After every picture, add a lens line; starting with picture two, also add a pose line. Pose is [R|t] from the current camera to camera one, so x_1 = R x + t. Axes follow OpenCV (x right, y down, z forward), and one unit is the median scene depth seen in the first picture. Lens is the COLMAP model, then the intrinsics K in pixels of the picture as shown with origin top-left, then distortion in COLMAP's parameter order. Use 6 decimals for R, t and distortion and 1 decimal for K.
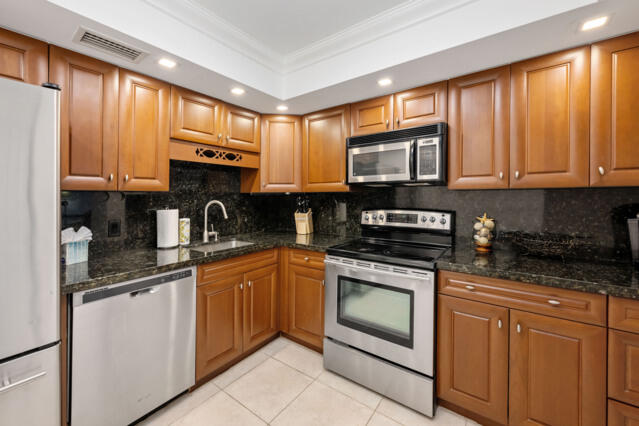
lens RADIAL K [[260.5, 0, 317.6], [0, 260.5, 199.2], [0, 0, 1]] dist [-0.001901, -0.000139]
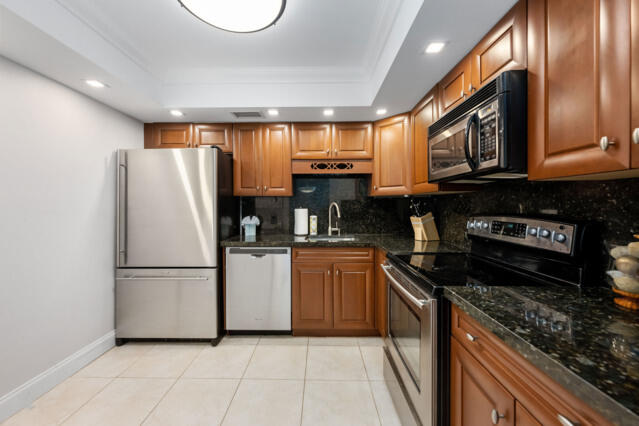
lens RADIAL K [[257.1, 0, 316.1], [0, 257.1, 209.1], [0, 0, 1]] dist [0.002138, 0.000122]
pose [[0.575171, 0.018380, -0.817827, 0.596287], [-0.007474, 0.999824, 0.017214, 0.015689], [0.817999, -0.003788, 0.575207, 0.234505]]
